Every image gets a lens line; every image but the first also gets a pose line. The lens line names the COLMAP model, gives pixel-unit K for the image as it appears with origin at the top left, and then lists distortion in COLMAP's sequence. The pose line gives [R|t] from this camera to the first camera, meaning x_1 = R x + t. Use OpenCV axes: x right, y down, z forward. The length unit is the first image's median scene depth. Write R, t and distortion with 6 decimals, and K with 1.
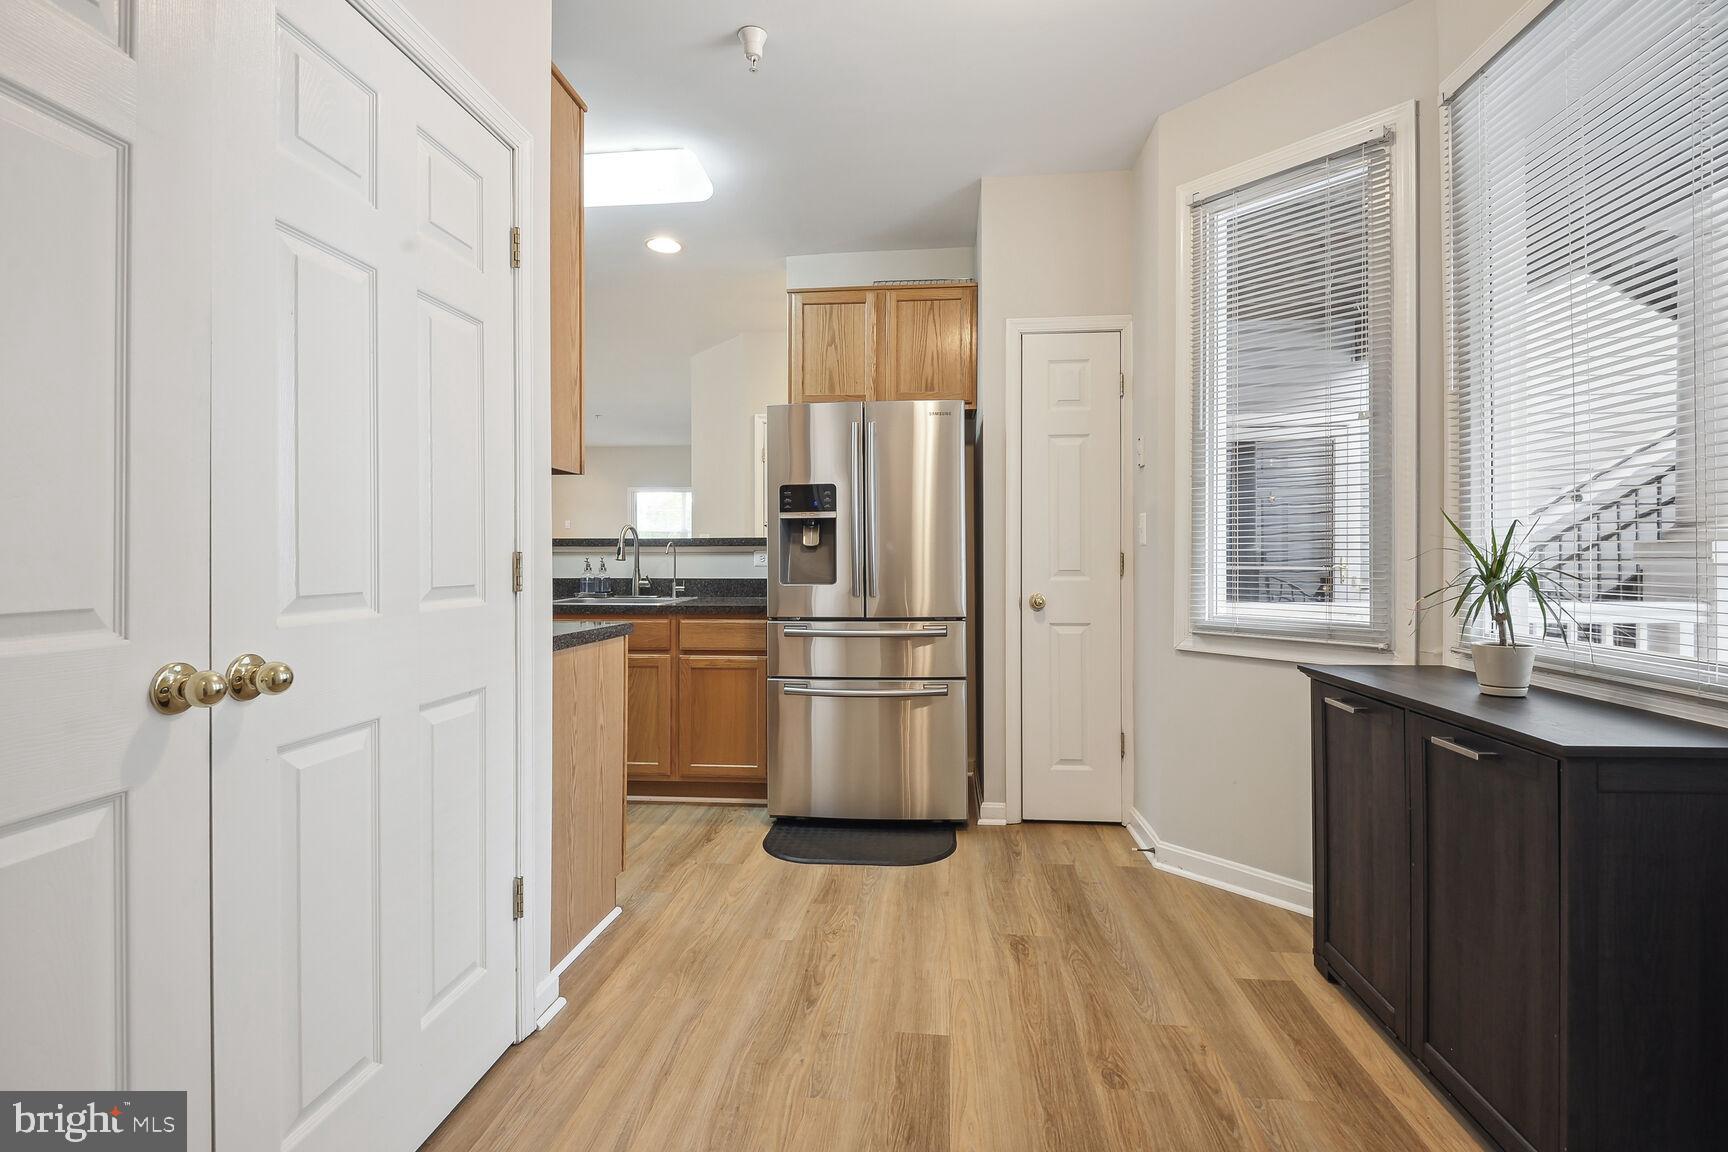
lens RADIAL K [[811.4, 0, 864.0], [0, 811.4, 576.0], [0, 0, 1]] dist [-0.009180, -0.000233]
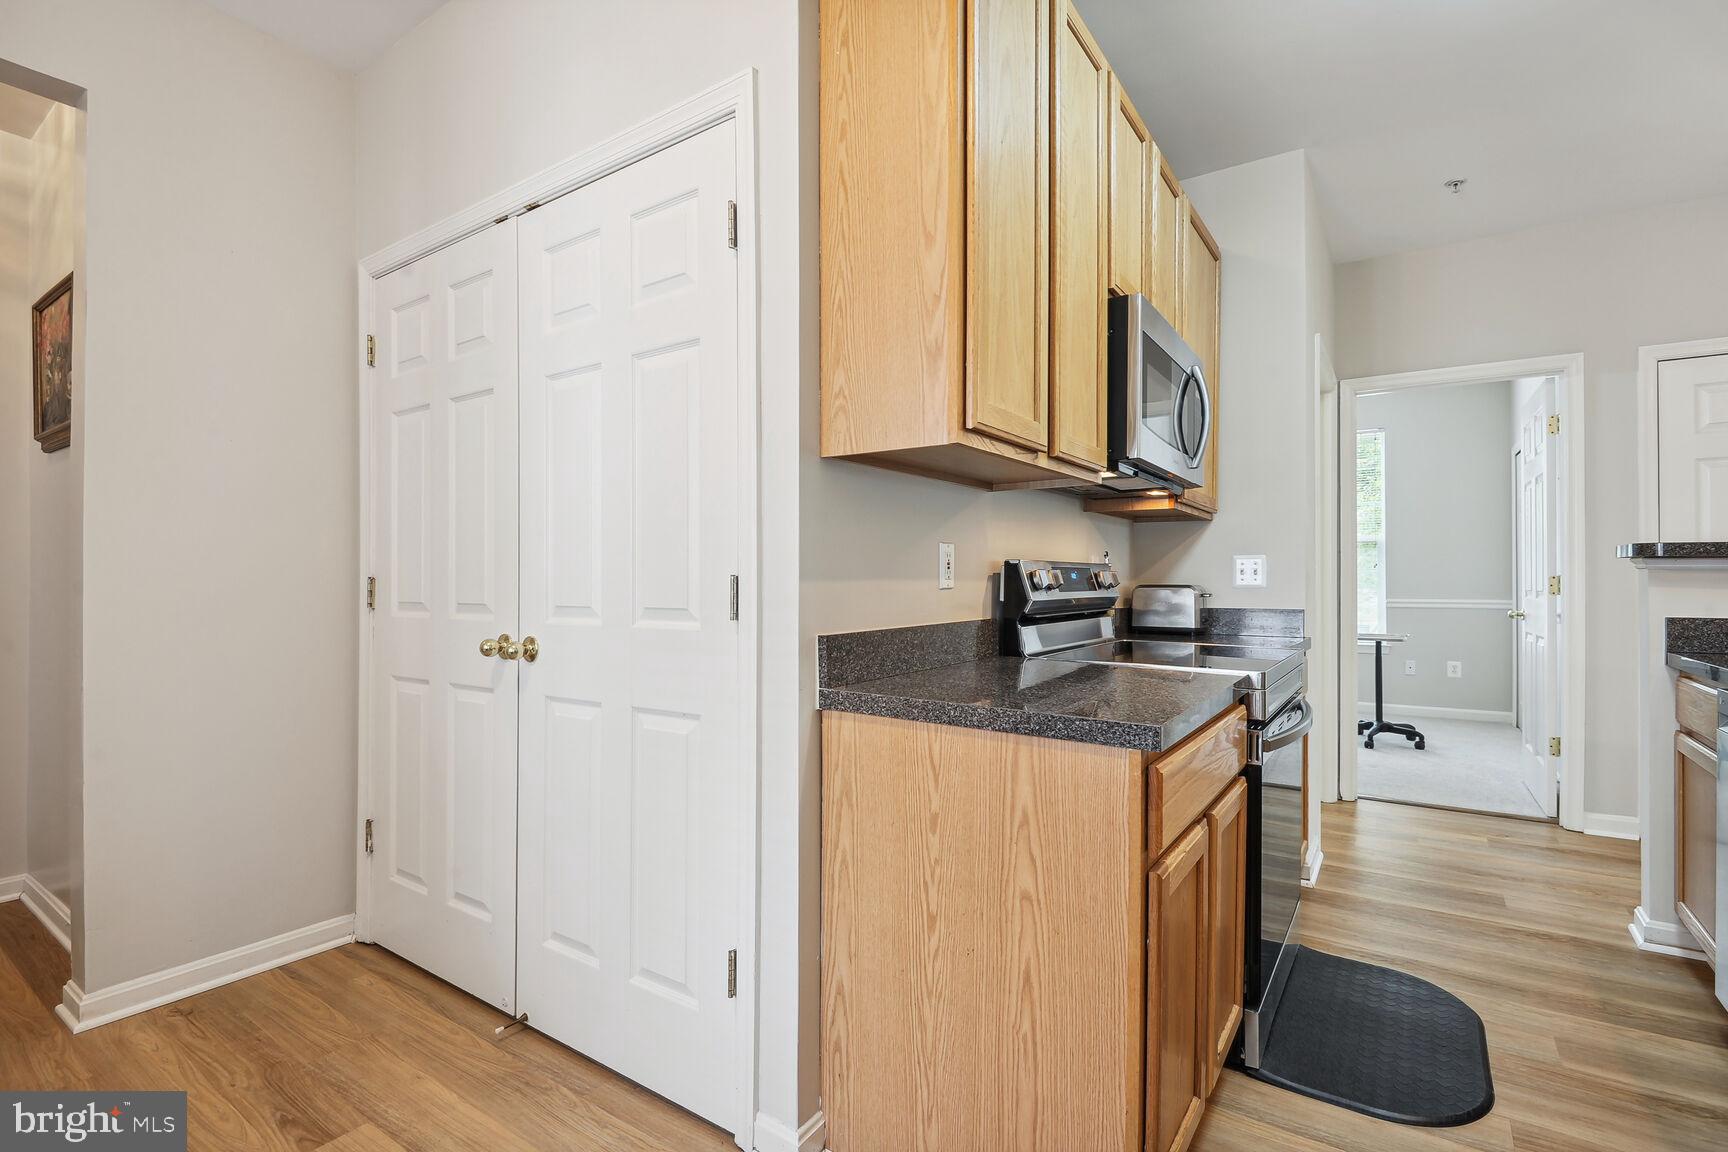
lens RADIAL K [[811.4, 0, 864.0], [0, 811.4, 576.0], [0, 0, 1]] dist [-0.009180, -0.000233]
pose [[-0.484087, -0.002667, -0.875016, 0.315107], [-0.014000, 0.999891, 0.004697, -0.039153], [0.874908, 0.014524, -0.484072, 1.831021]]
